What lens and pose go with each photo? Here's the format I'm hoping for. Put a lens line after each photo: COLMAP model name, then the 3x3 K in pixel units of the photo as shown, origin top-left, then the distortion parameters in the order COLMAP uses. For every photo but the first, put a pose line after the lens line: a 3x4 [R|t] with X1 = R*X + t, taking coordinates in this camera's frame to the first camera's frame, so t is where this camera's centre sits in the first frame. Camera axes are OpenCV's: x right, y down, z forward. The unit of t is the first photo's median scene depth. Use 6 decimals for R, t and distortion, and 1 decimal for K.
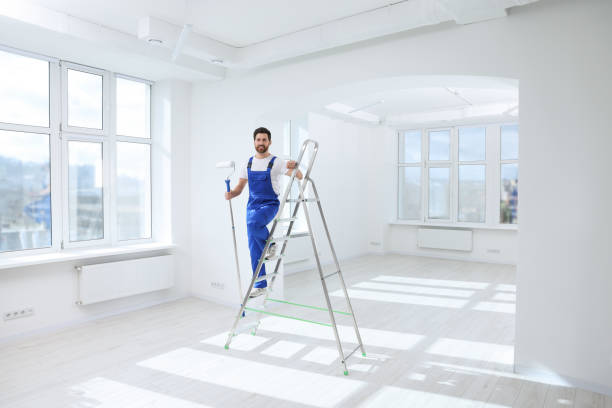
lens RADIAL K [[435.6, 0, 306.0], [0, 435.6, 204.0], [0, 0, 1]] dist [-0.047413, 0.004011]
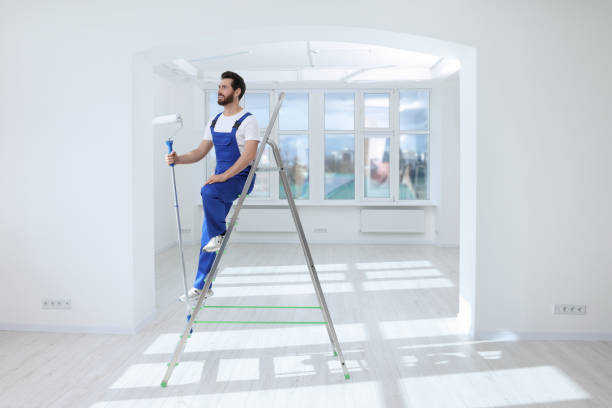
lens RADIAL K [[527.9, 0, 306.0], [0, 527.9, 204.0], [0, 0, 1]] dist [-0.000065, 0.002553]
pose [[0.821419, -0.040302, 0.568900, -0.397589], [0.017030, 0.998789, 0.046167, 0.004102], [-0.570071, -0.028234, 0.821110, 0.153979]]
